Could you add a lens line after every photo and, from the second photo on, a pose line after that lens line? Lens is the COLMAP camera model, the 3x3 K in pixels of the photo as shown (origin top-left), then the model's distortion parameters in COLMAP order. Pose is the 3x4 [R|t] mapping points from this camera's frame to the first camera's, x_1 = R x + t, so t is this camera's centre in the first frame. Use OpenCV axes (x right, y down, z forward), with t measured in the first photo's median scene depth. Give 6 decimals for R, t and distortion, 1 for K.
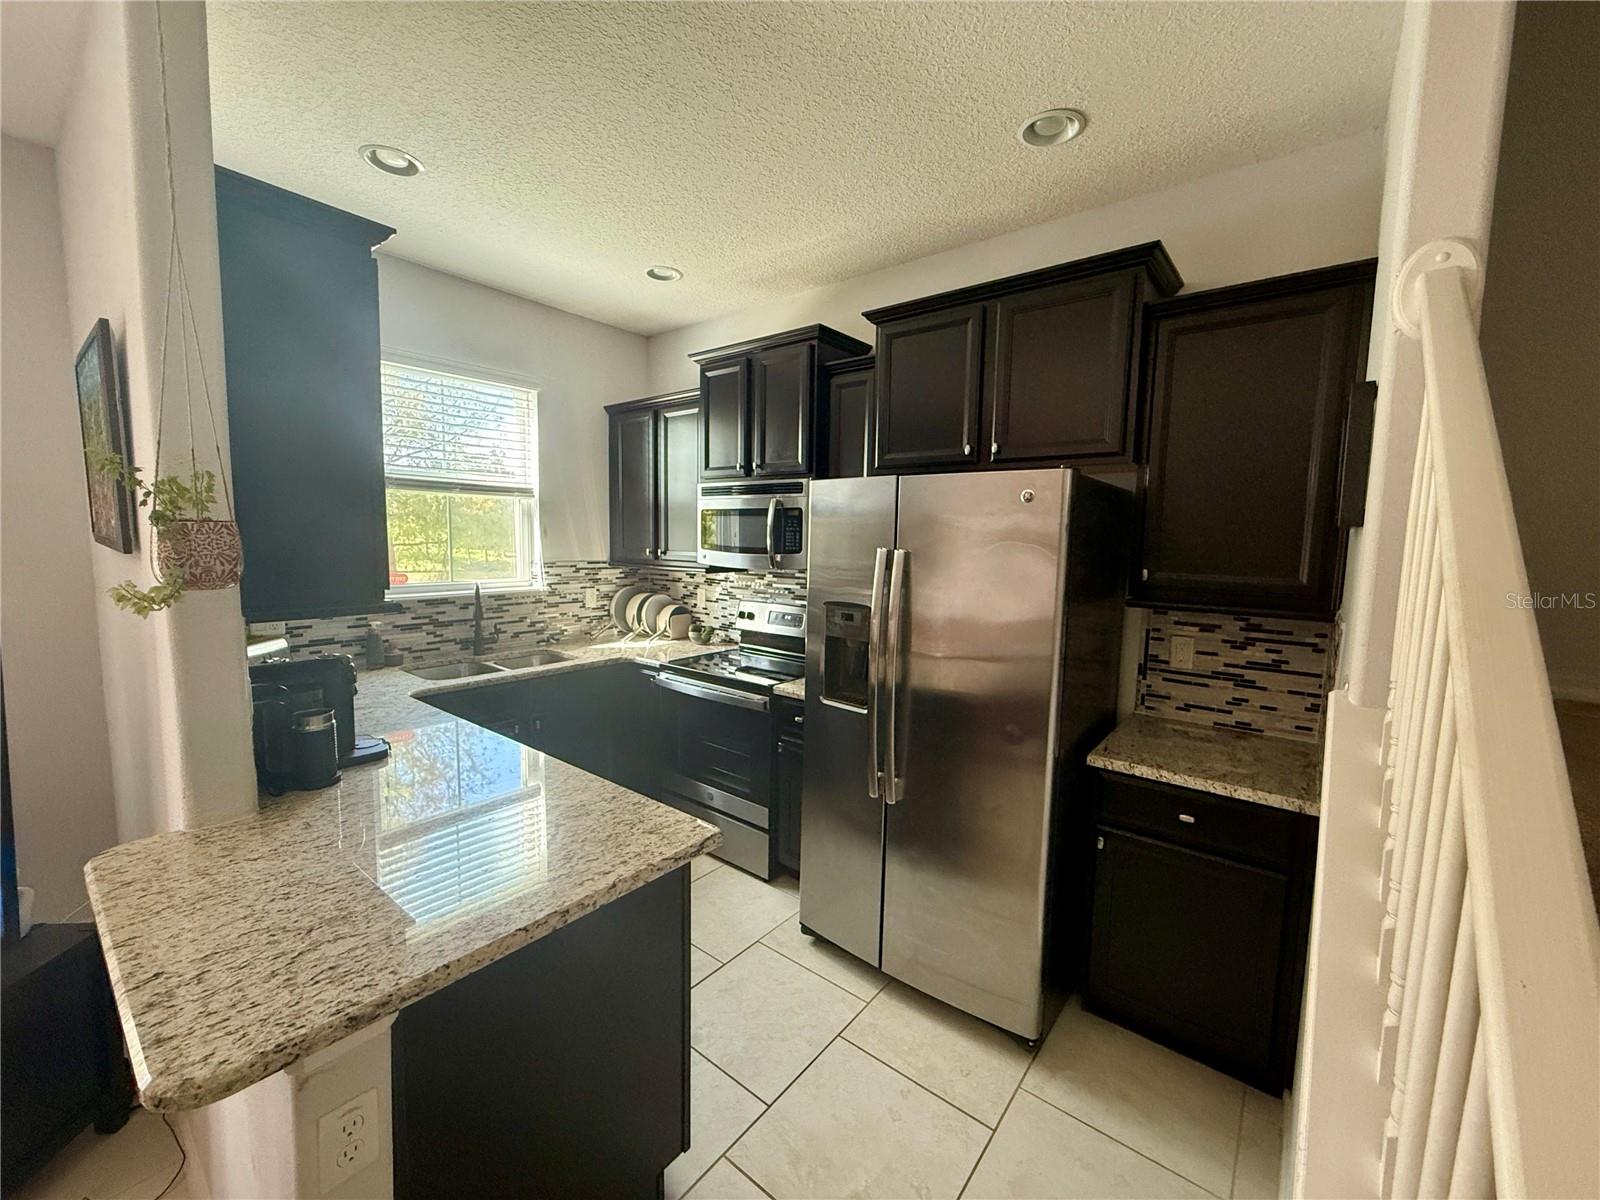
lens RADIAL K [[635.1, 0, 798.1], [0, 635.1, 602.2], [0, 0, 1]] dist [-0.000758, -0.000221]
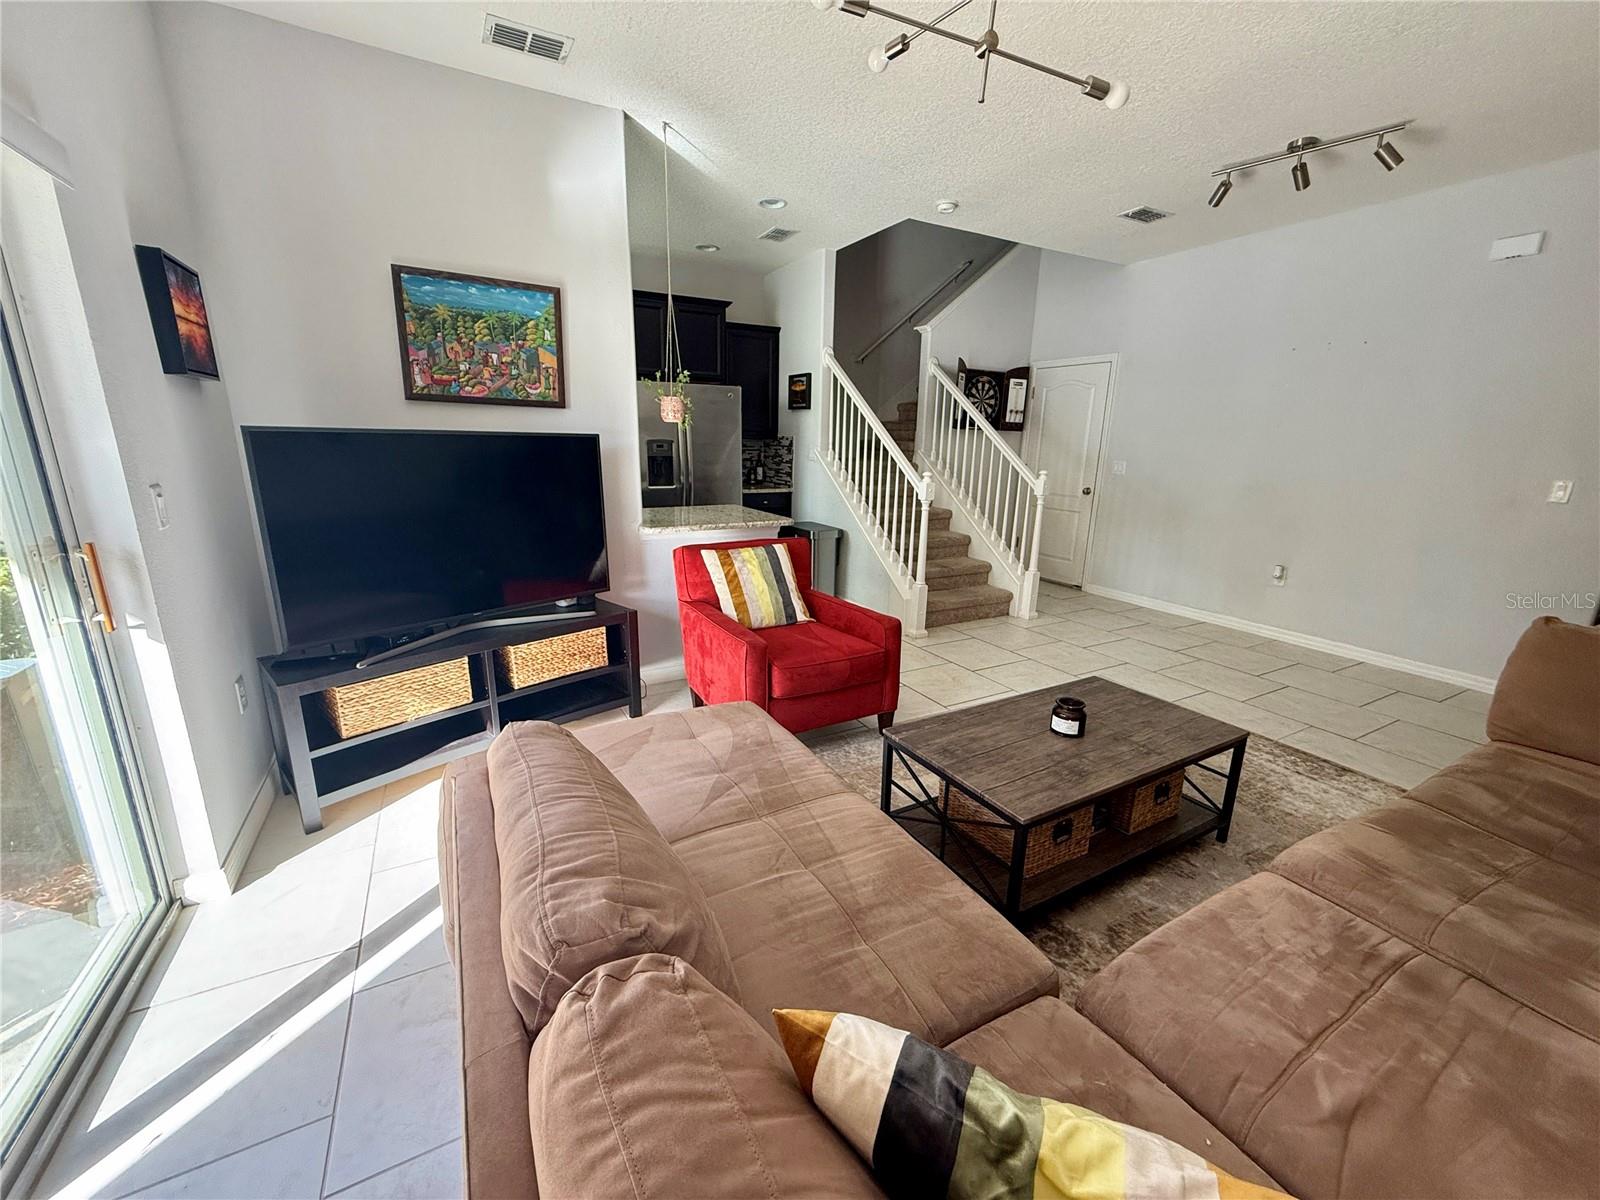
lens RADIAL K [[635.1, 0, 802.8], [0, 635.1, 597.8], [0, 0, 1]] dist [-0.000758, -0.000221]
pose [[0.379722, -0.238678, 0.893781, -1.367502], [0.090311, 0.971094, 0.220956, 0.065686], [-0.920682, -0.003184, 0.390301, -0.248119]]
